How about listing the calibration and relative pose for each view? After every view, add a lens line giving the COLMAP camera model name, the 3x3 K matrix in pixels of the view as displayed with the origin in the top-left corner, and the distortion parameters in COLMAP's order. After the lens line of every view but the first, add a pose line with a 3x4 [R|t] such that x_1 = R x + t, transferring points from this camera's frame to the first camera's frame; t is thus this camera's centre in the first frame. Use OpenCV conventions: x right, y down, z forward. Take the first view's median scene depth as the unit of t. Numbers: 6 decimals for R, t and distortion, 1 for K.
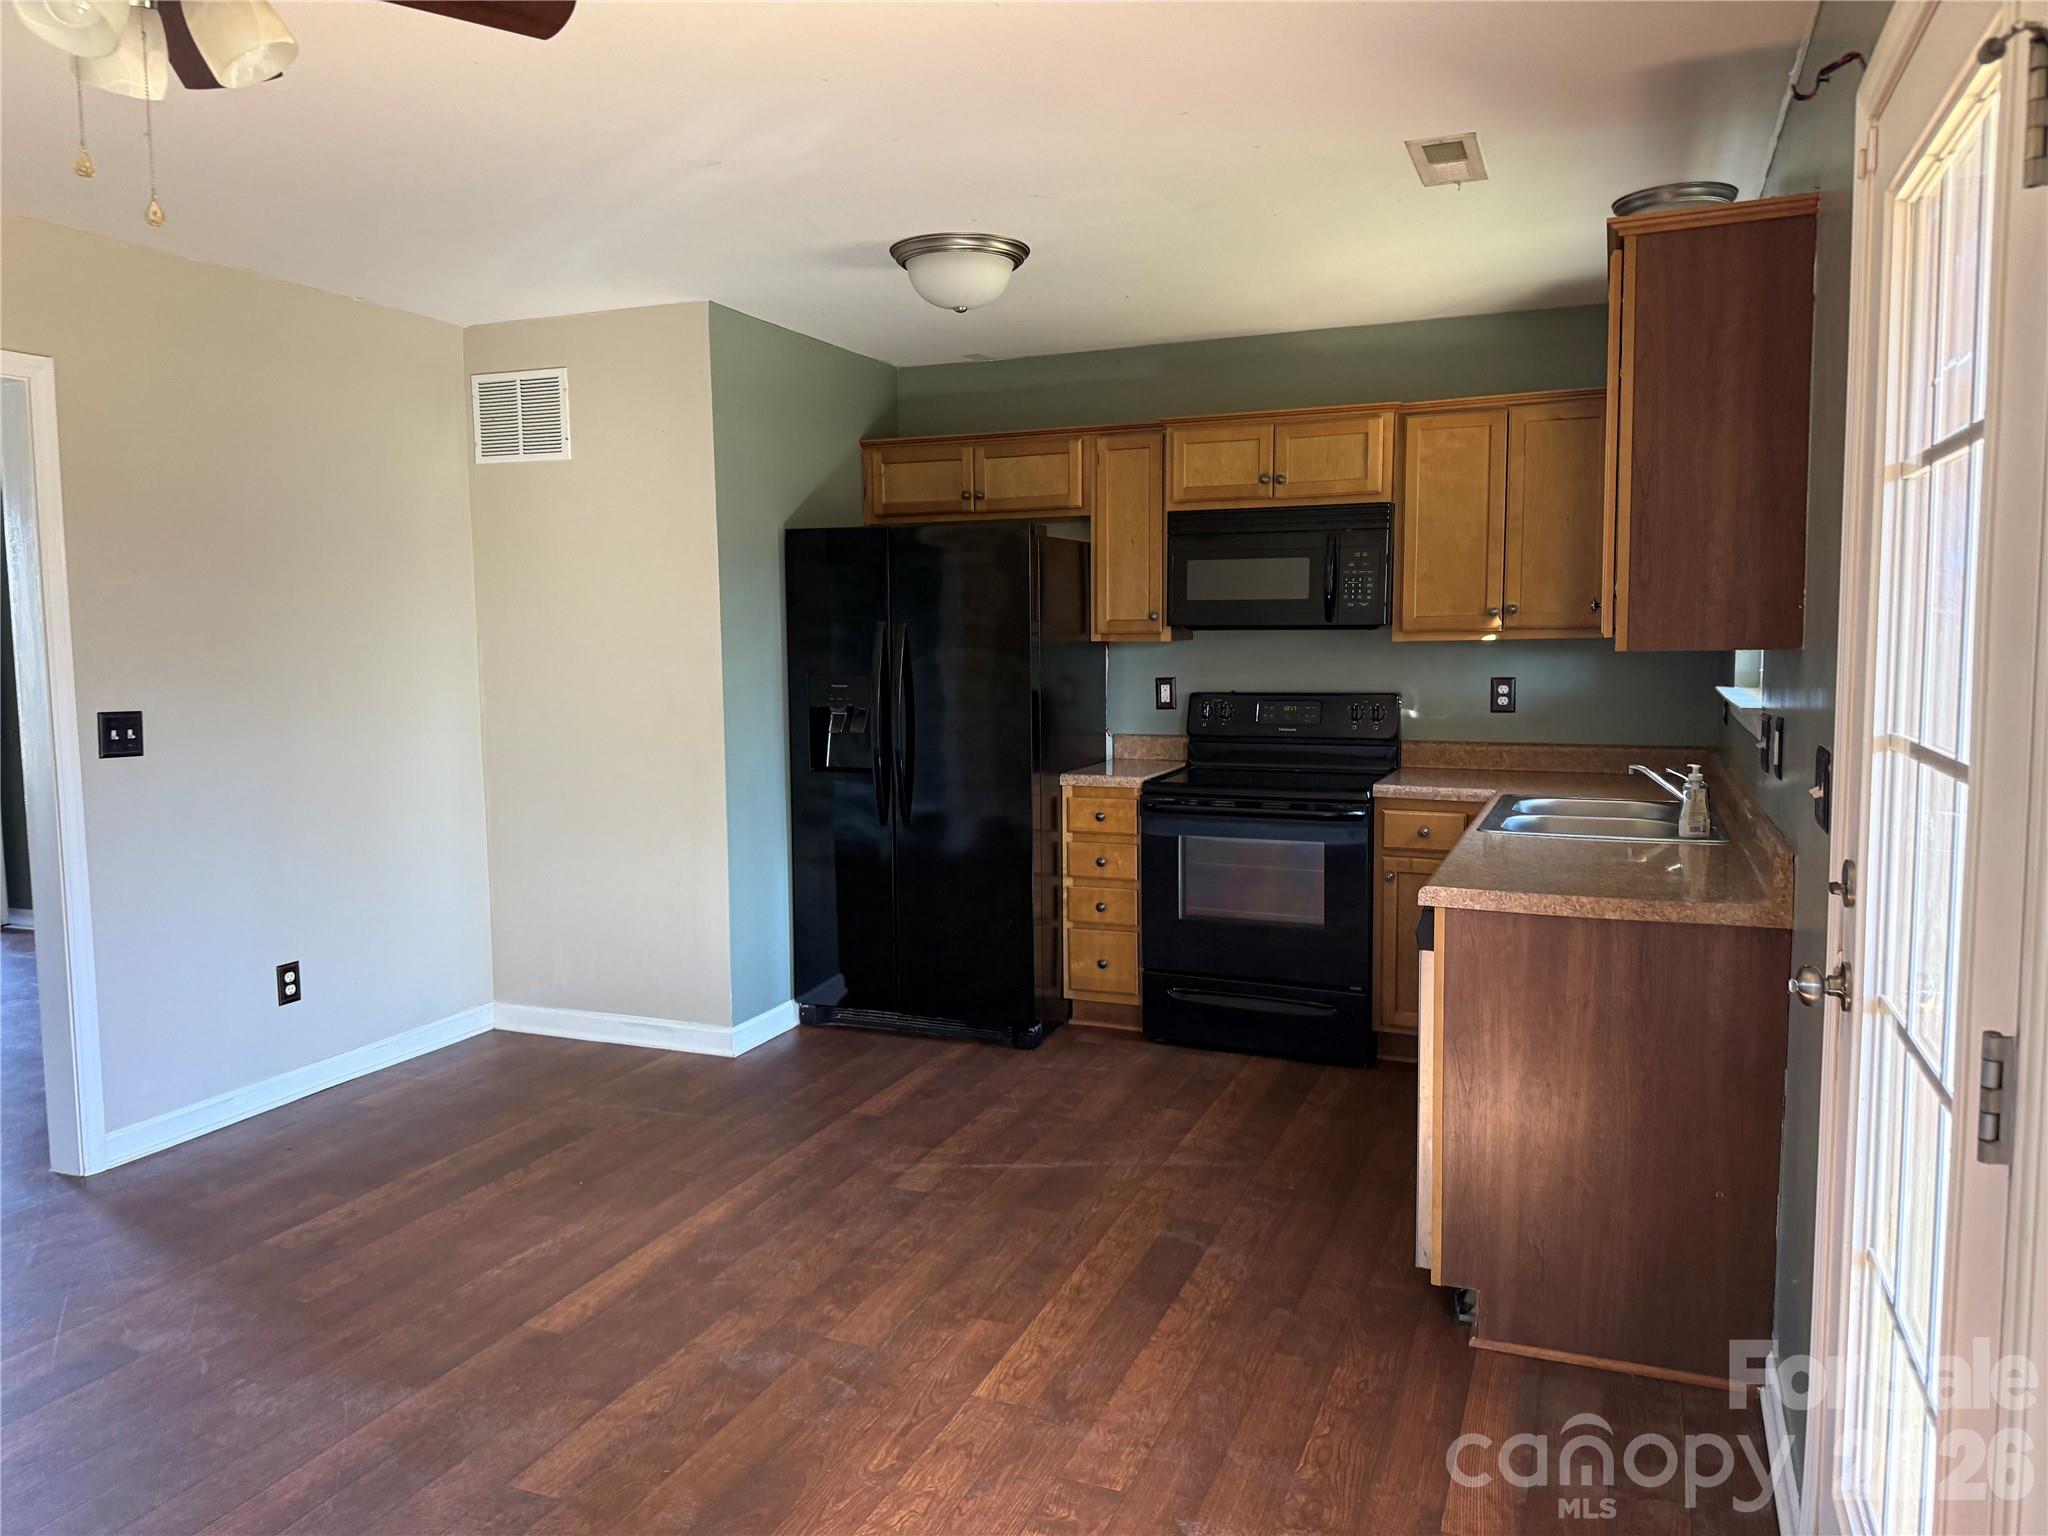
lens RADIAL K [[1425.4, 0, 1022.2], [0, 1425.4, 777.6], [0, 0, 1]] dist [0.133751, -0.248624]
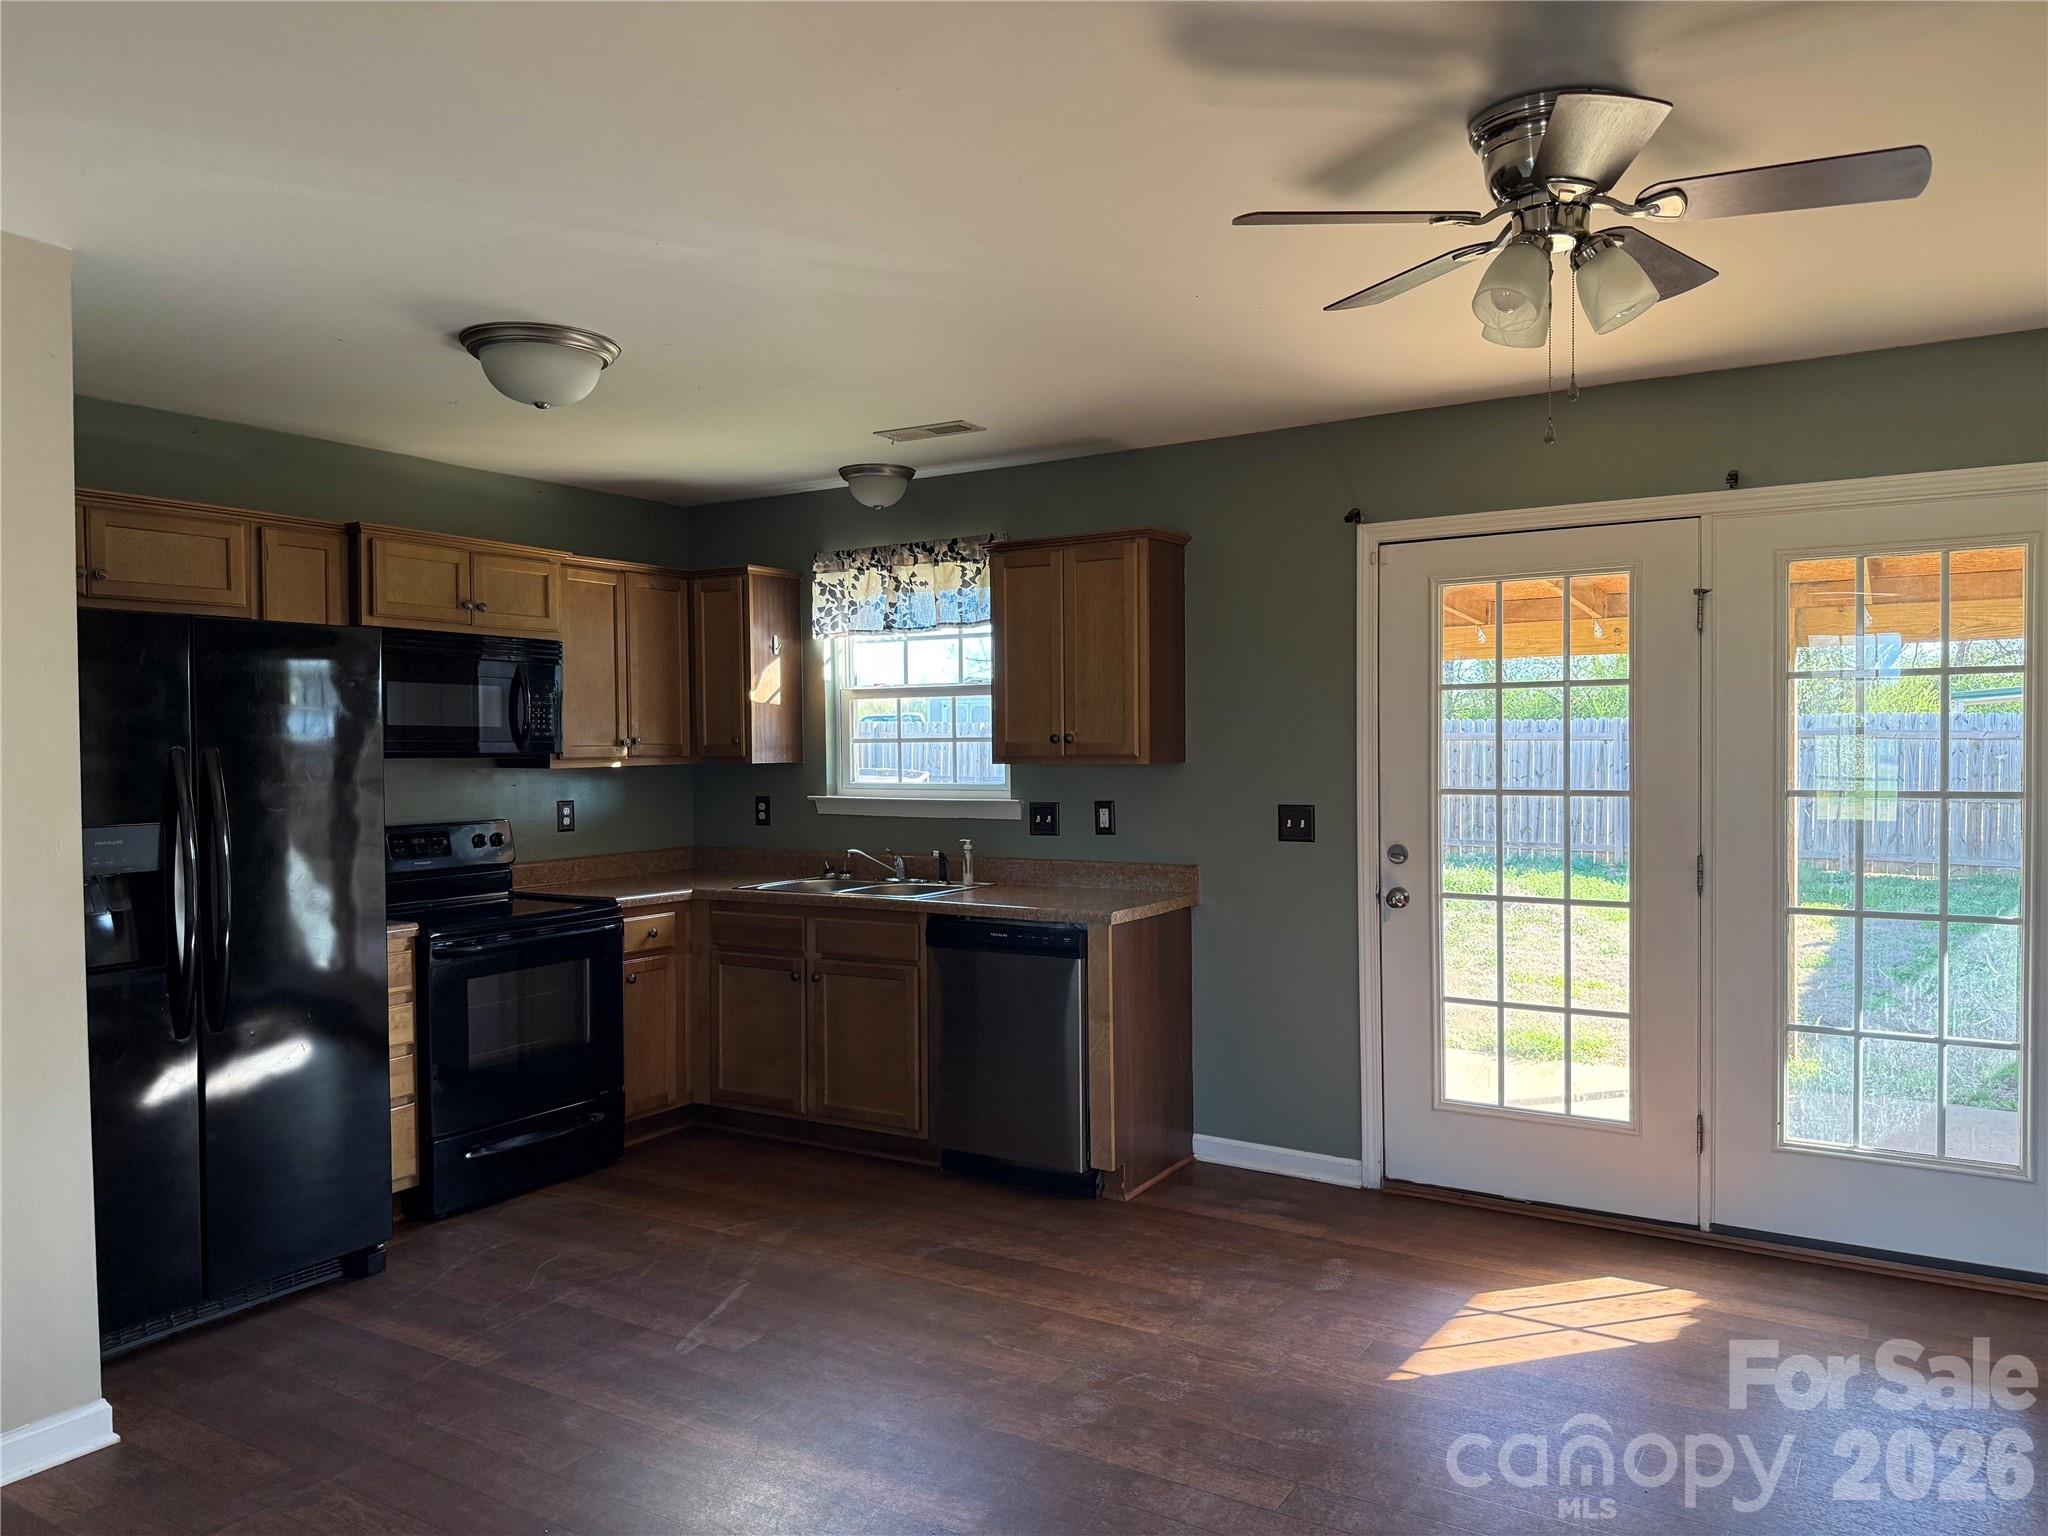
lens RADIAL K [[1425.4, 0, 1022.2], [0, 1425.4, 777.6], [0, 0, 1]] dist [0.133751, -0.248624]
pose [[0.159393, -0.013857, 0.987118, -0.879910], [0.111120, 0.993799, -0.003992, -0.052374], [-0.980942, 0.110324, 0.159944, 0.566798]]
